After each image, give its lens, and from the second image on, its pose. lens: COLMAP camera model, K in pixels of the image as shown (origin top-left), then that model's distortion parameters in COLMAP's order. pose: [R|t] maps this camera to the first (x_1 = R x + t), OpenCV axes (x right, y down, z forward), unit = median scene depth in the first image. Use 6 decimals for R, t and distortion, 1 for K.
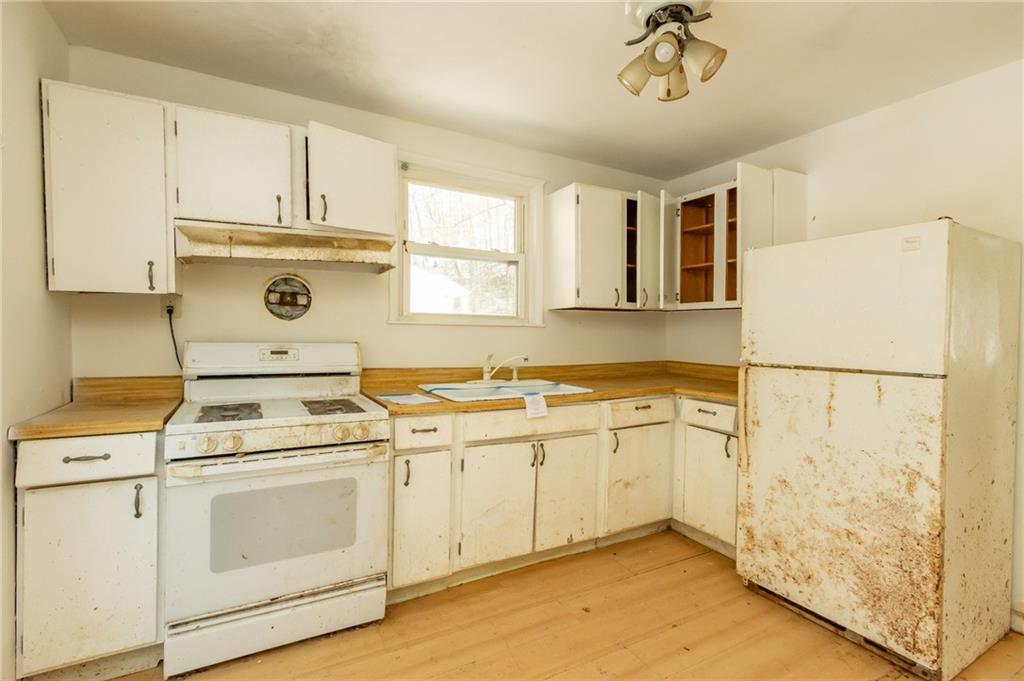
lens RADIAL K [[470.6, 0, 497.0], [0, 470.6, 341.1], [0, 0, 1]] dist [0.002668, -0.000573]
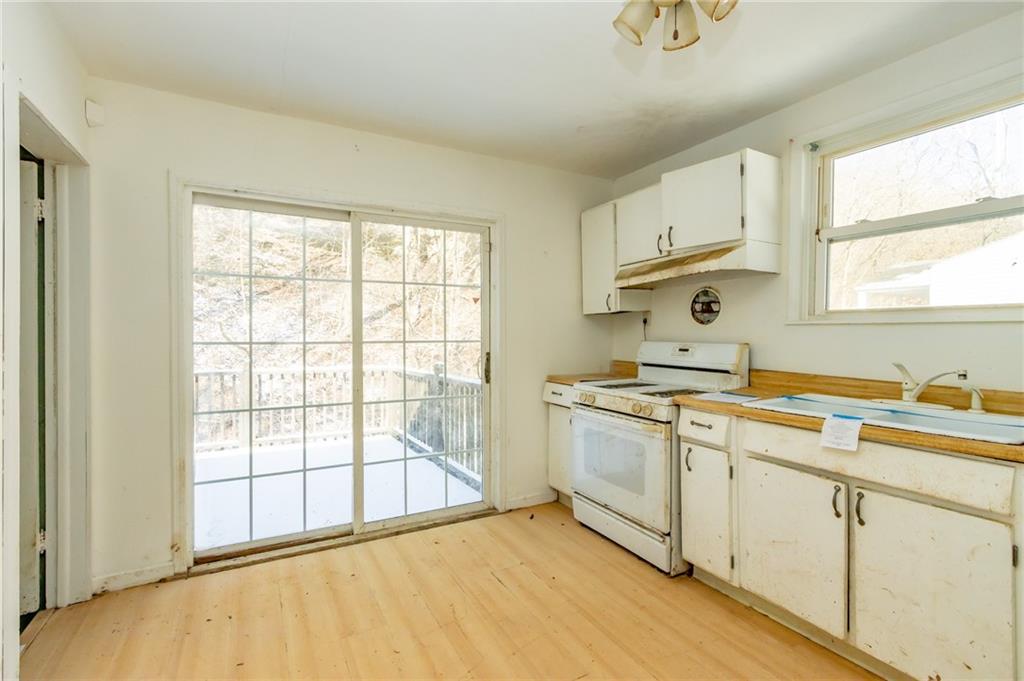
lens RADIAL K [[470.6, 0, 497.0], [0, 470.6, 341.1], [0, 0, 1]] dist [0.002668, -0.000573]
pose [[-0.012111, 0.003991, -0.999919, 0.838940], [-0.023437, 0.999716, 0.004274, 0.006268], [0.999652, 0.023487, -0.012014, 0.502025]]
